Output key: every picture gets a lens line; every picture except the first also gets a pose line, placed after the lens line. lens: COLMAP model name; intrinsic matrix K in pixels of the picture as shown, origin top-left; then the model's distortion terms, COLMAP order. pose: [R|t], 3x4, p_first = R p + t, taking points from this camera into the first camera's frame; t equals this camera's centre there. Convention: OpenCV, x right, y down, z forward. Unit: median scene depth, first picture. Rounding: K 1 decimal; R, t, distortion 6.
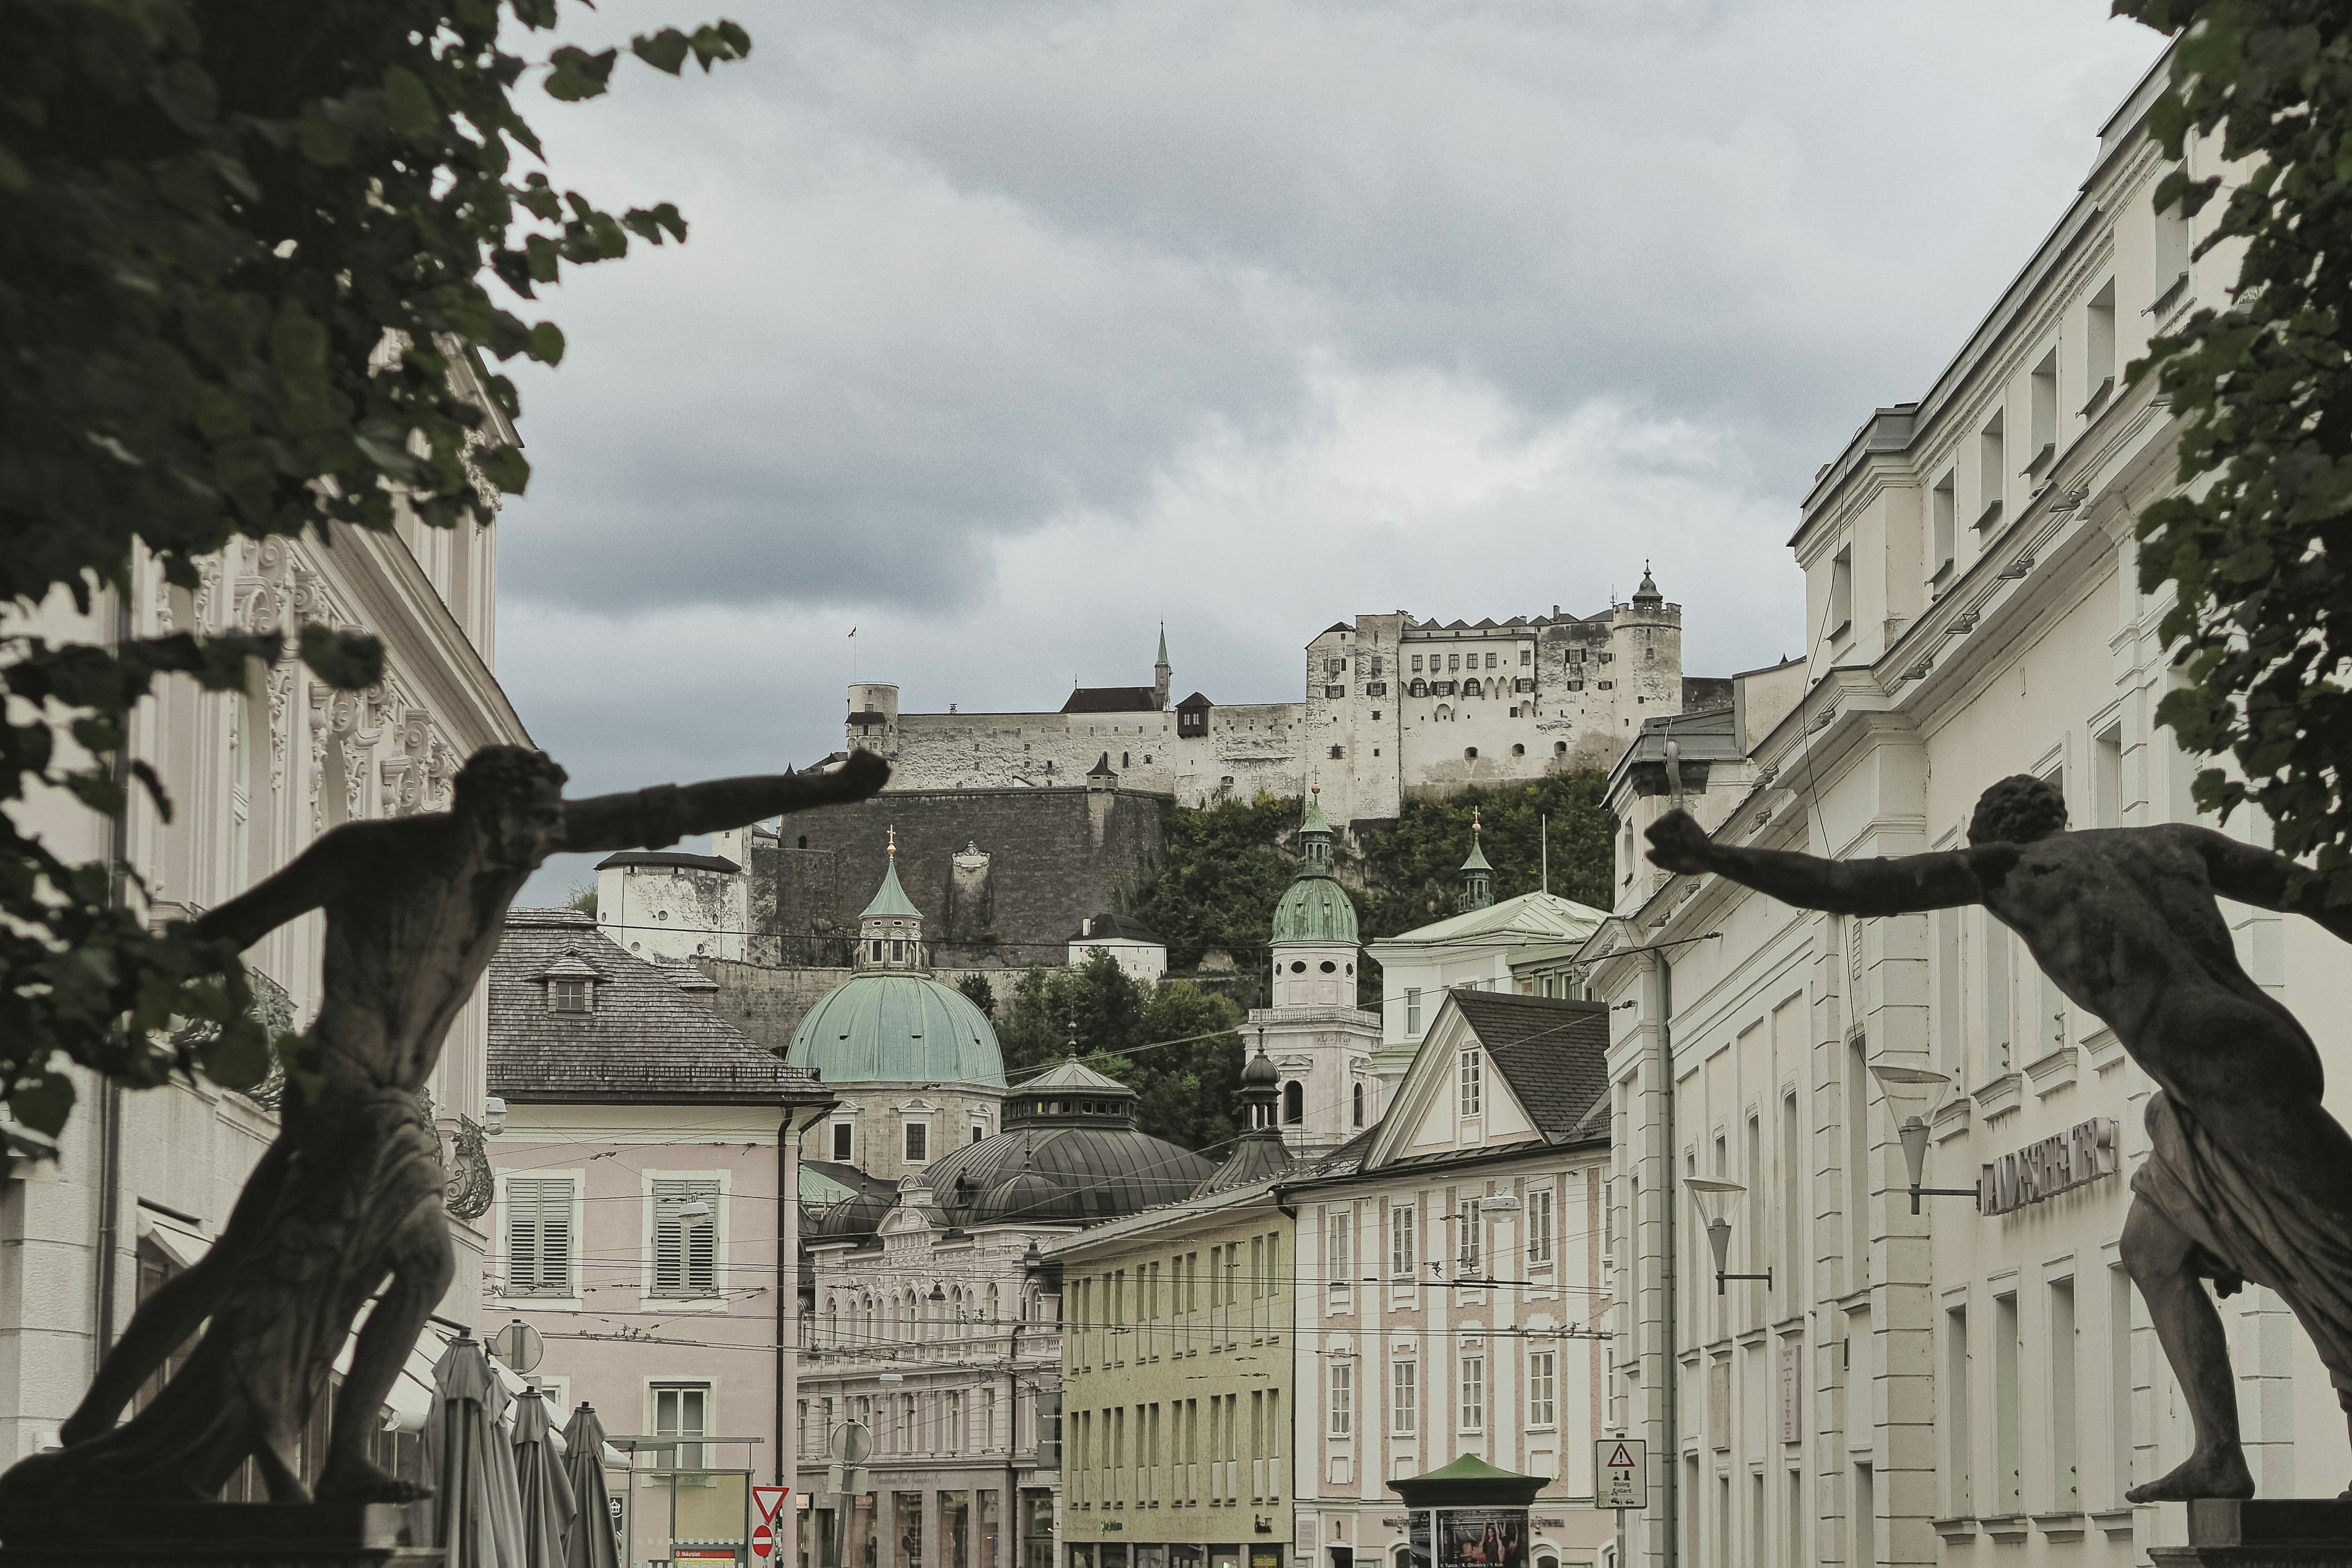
lens RADIAL K [[6369.7, 0, 1147.5], [0, 6369.7, 723.0], [0, 0, 1]] dist [0.130323, -0.598695]
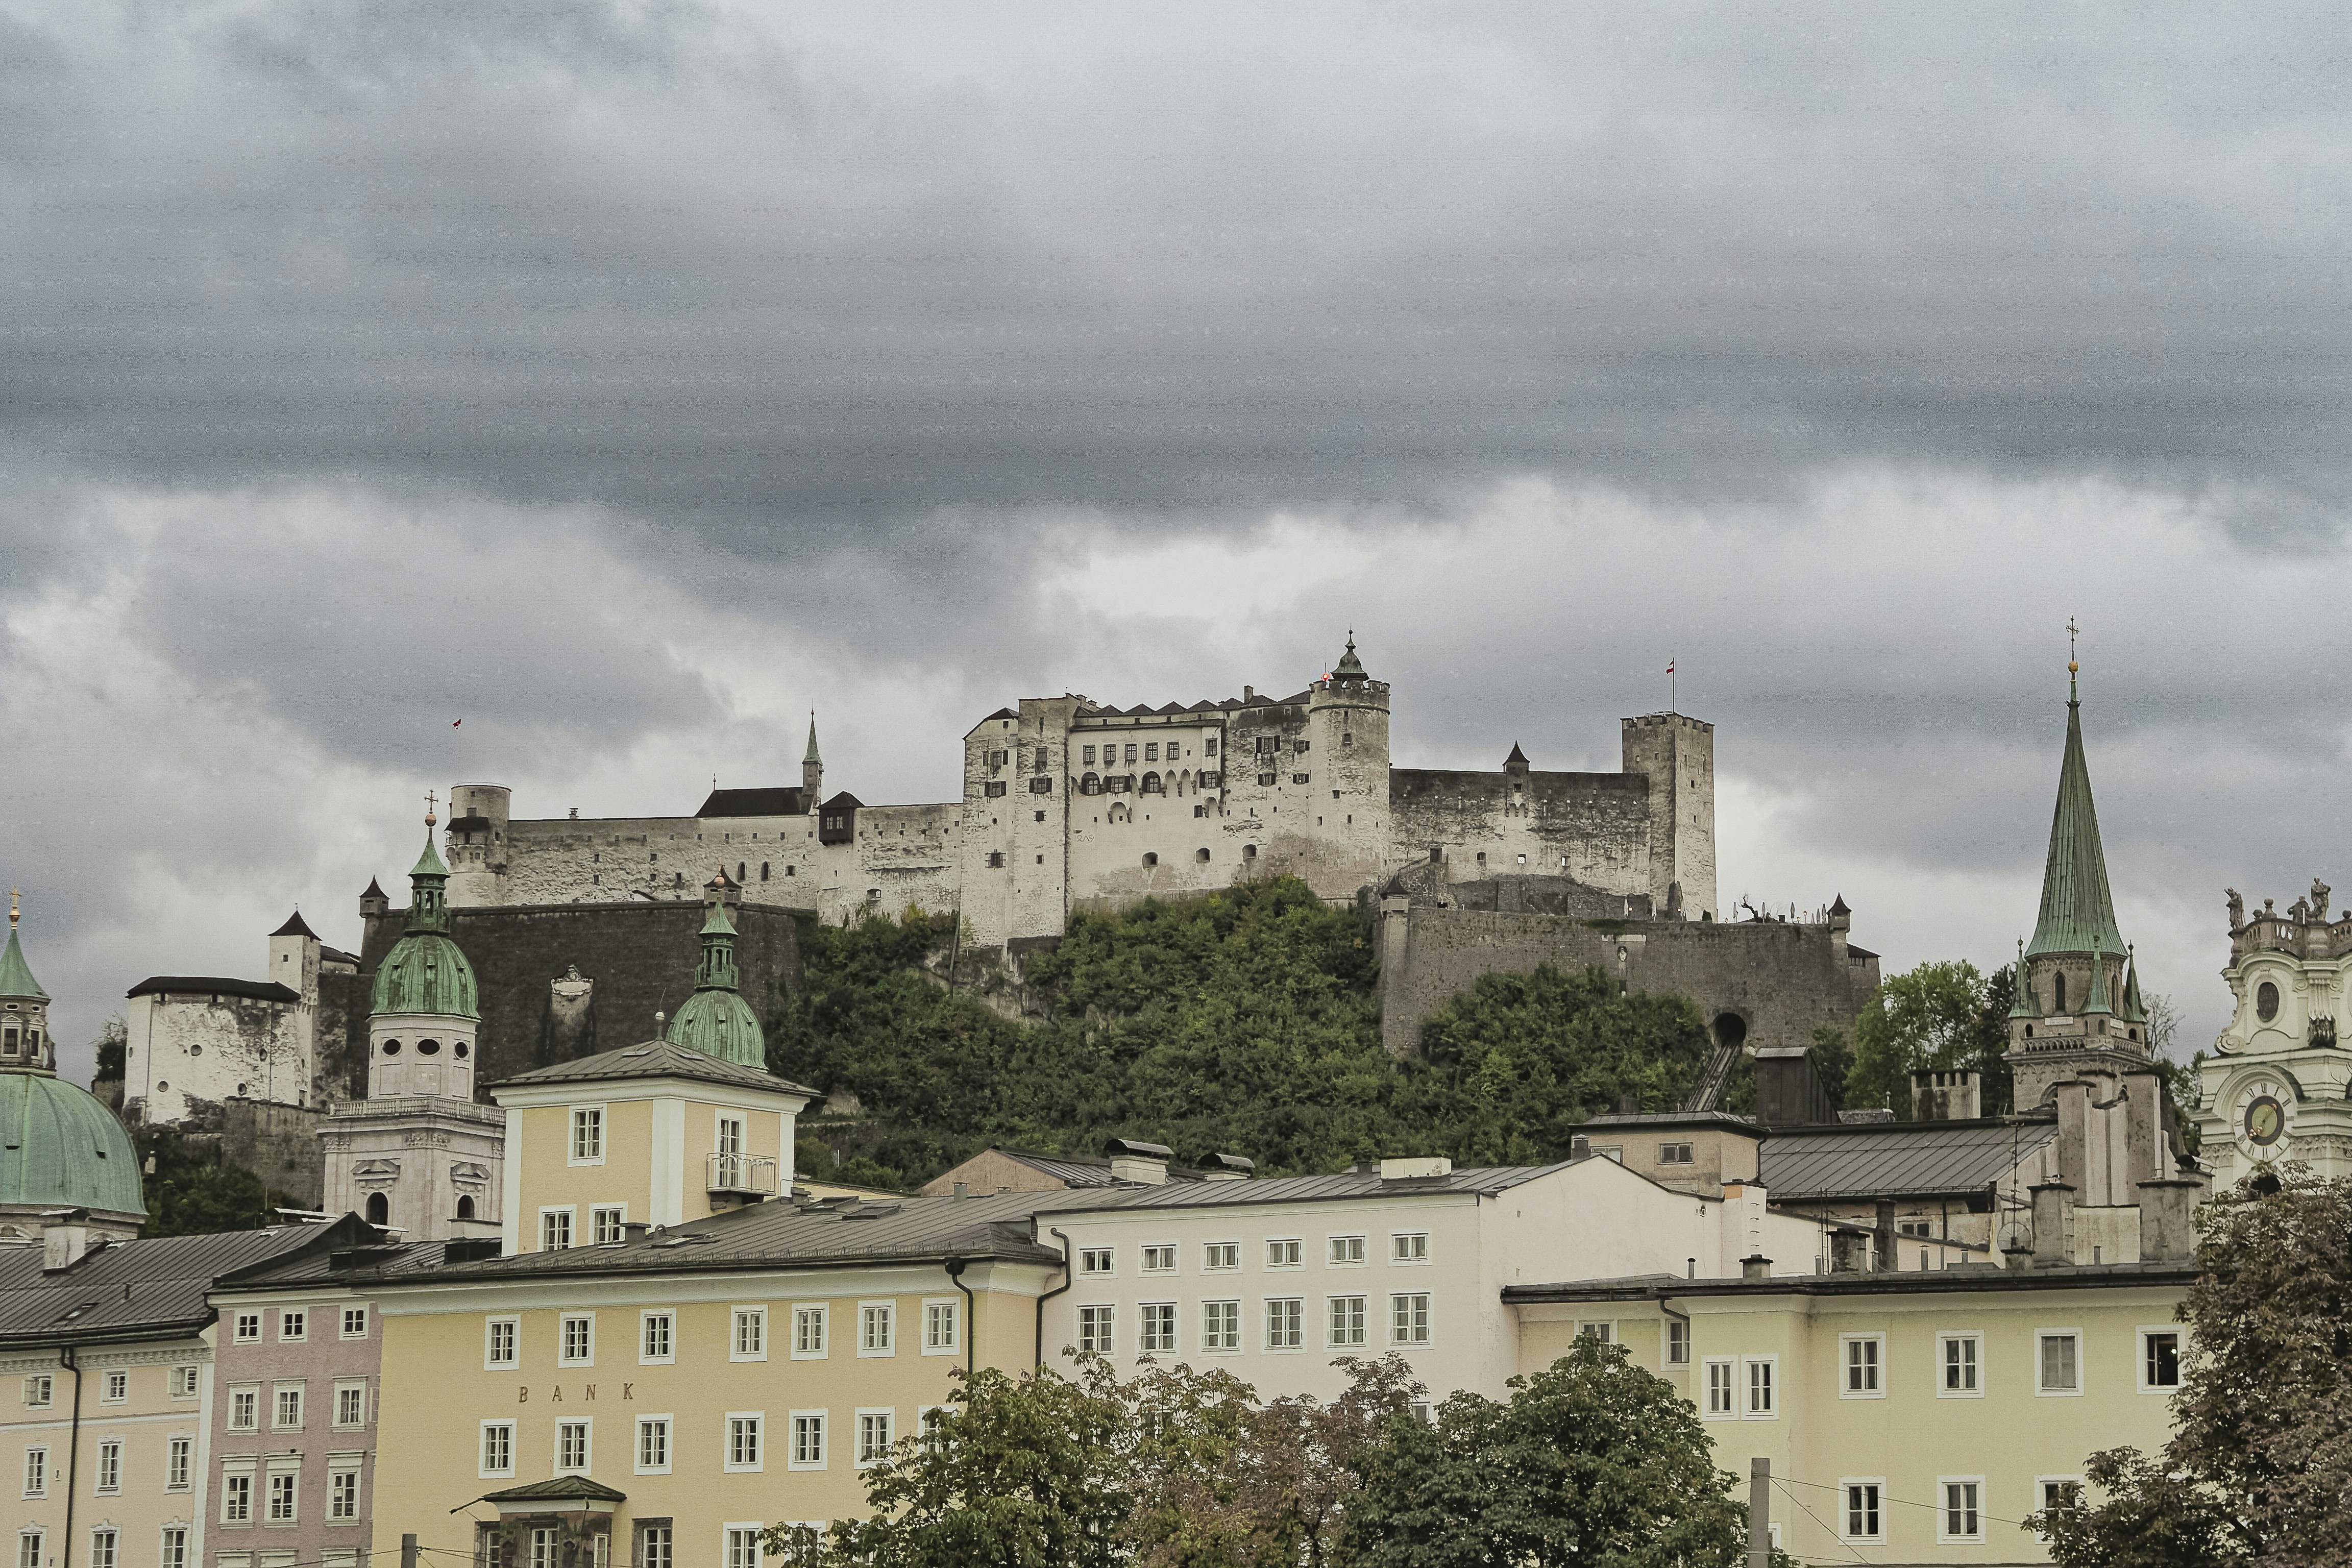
lens RADIAL K [[6369.7, 0, 1147.5], [0, 6369.7, 723.0], [0, 0, 1]] dist [0.130323, -0.598695]
pose [[0.996991, -0.004814, -0.077371, 0.116371], [0.001876, 0.999276, -0.038006, 0.018830], [0.077498, 0.037746, 0.996278, 0.150311]]
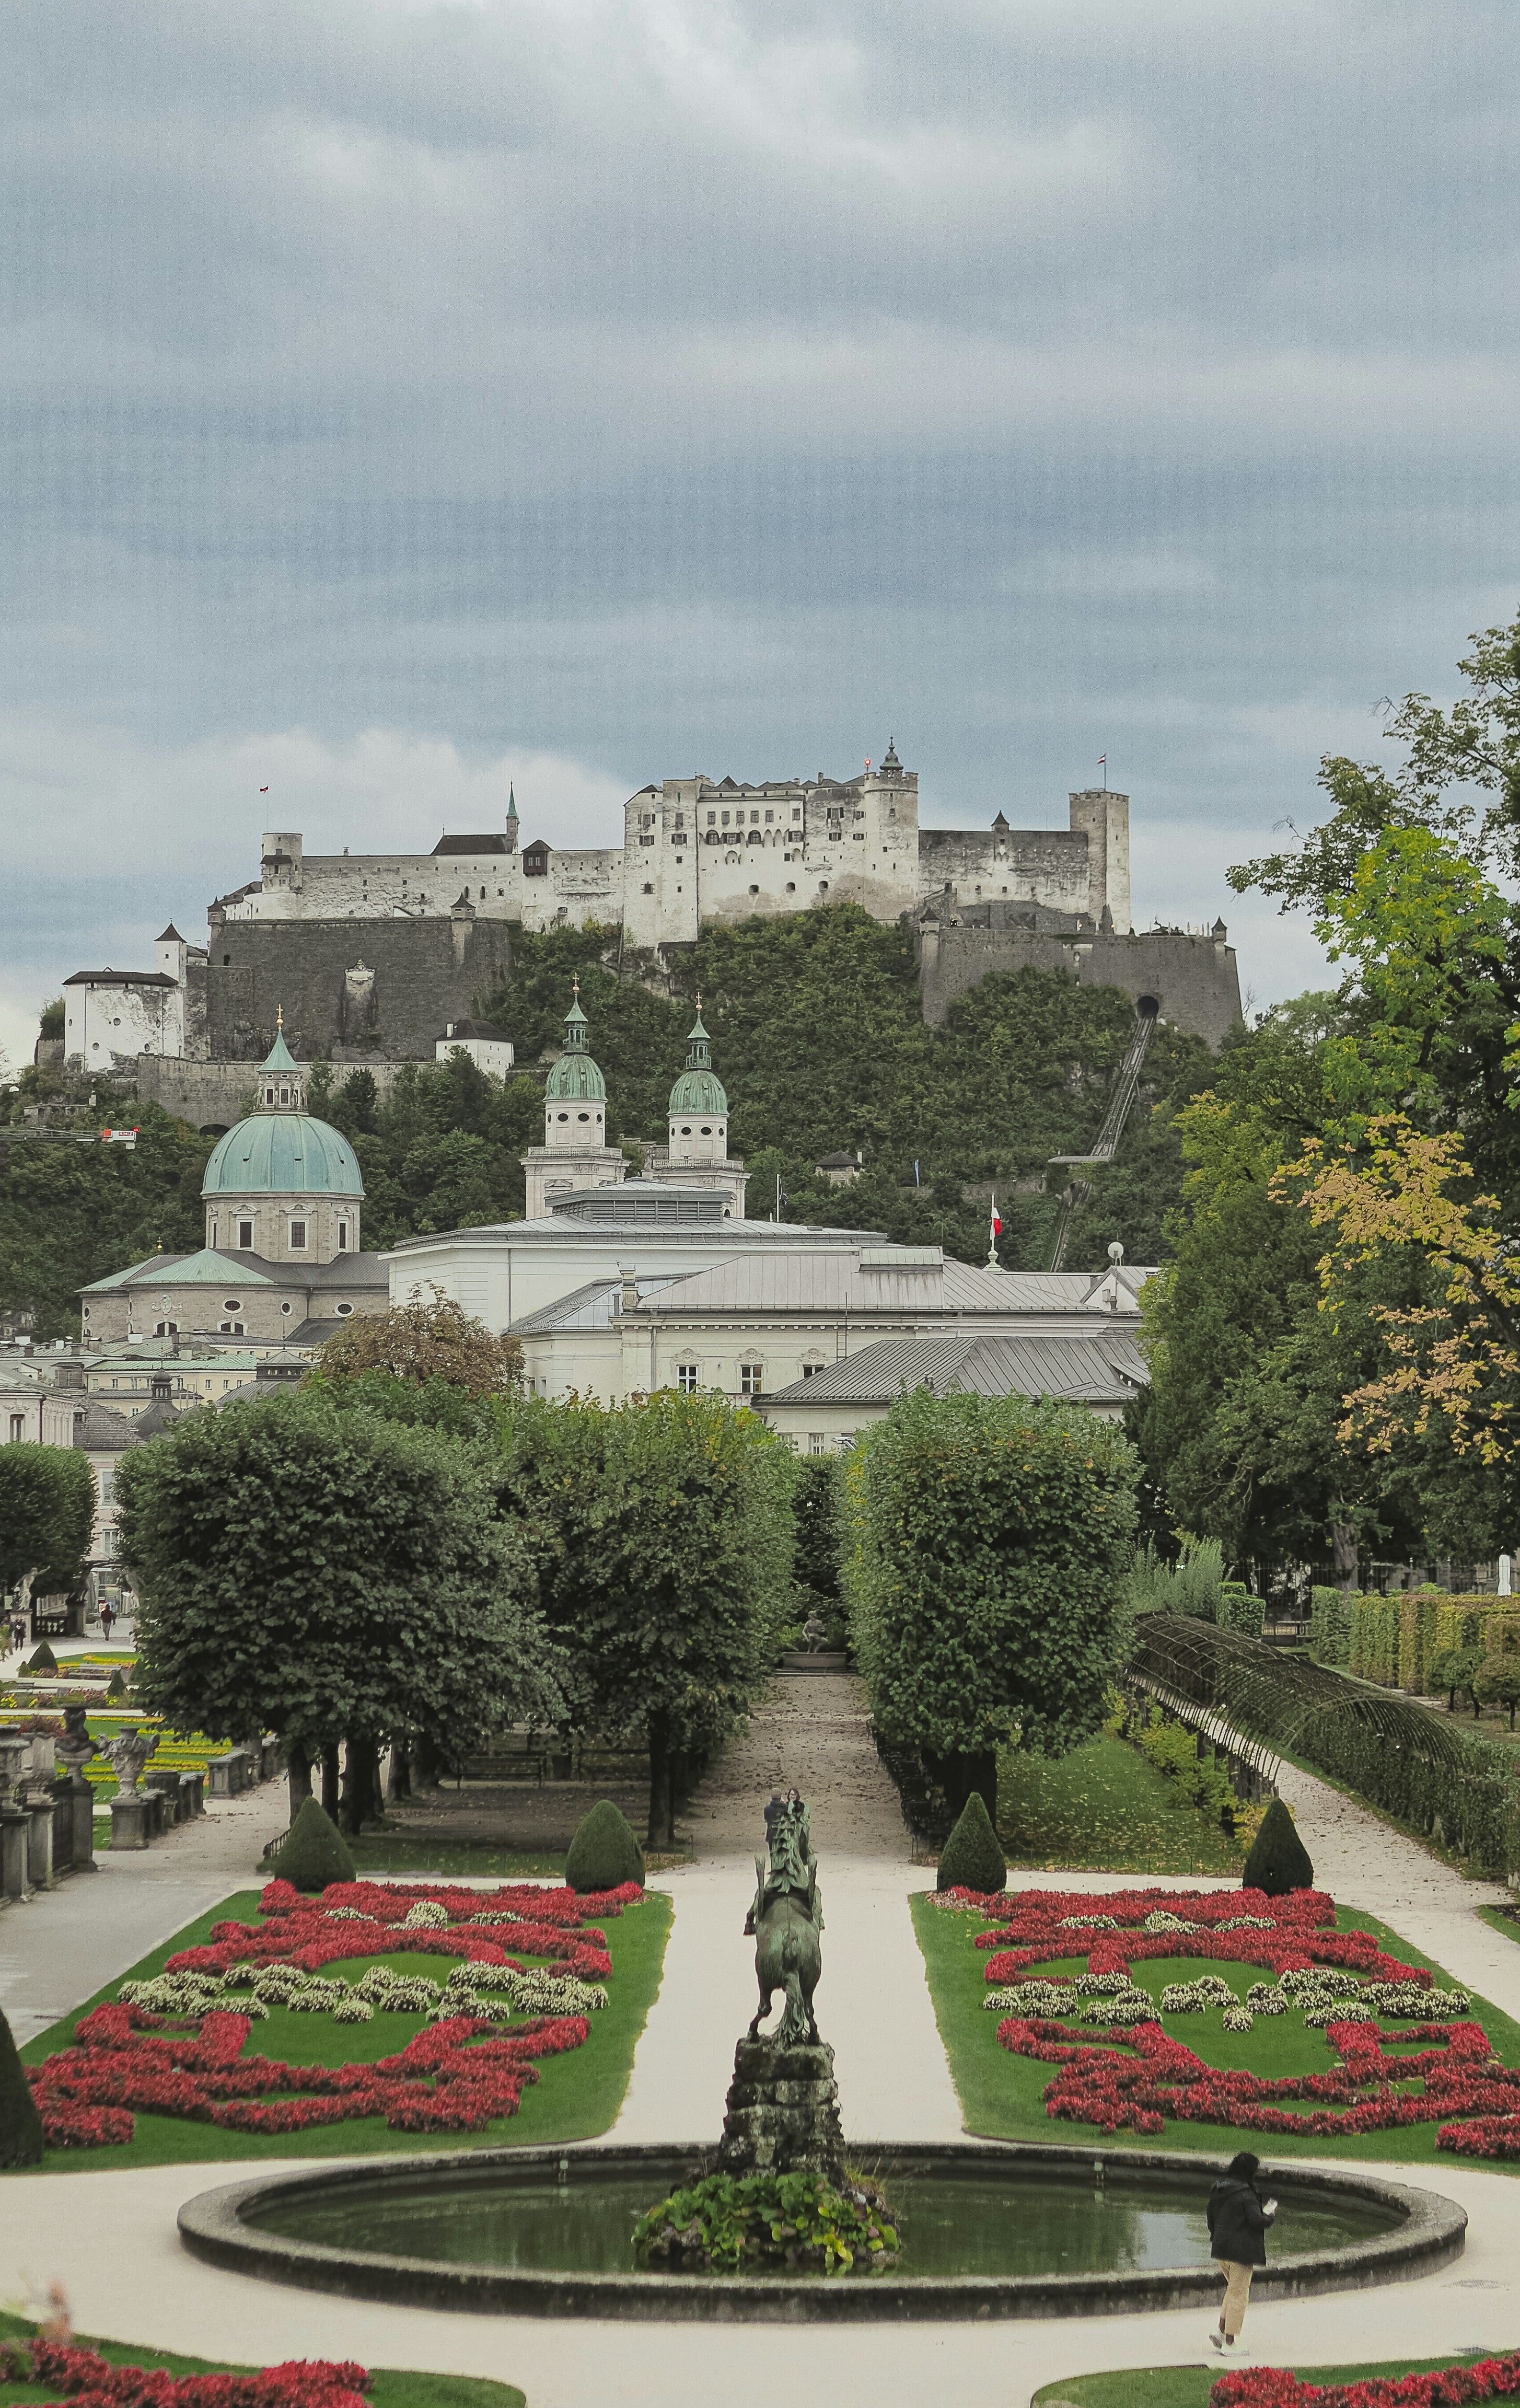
lens RADIAL K [[6548.1, 0, 686.2], [0, 6548.1, 1203.6], [0, 0, 1]] dist [0.108556, 0.376679]
pose [[0.999943, -0.004112, 0.009810, 0.024298], [0.003254, 0.996300, 0.085876, -0.044905], [-0.010126, -0.085839, 0.996258, -0.303264]]
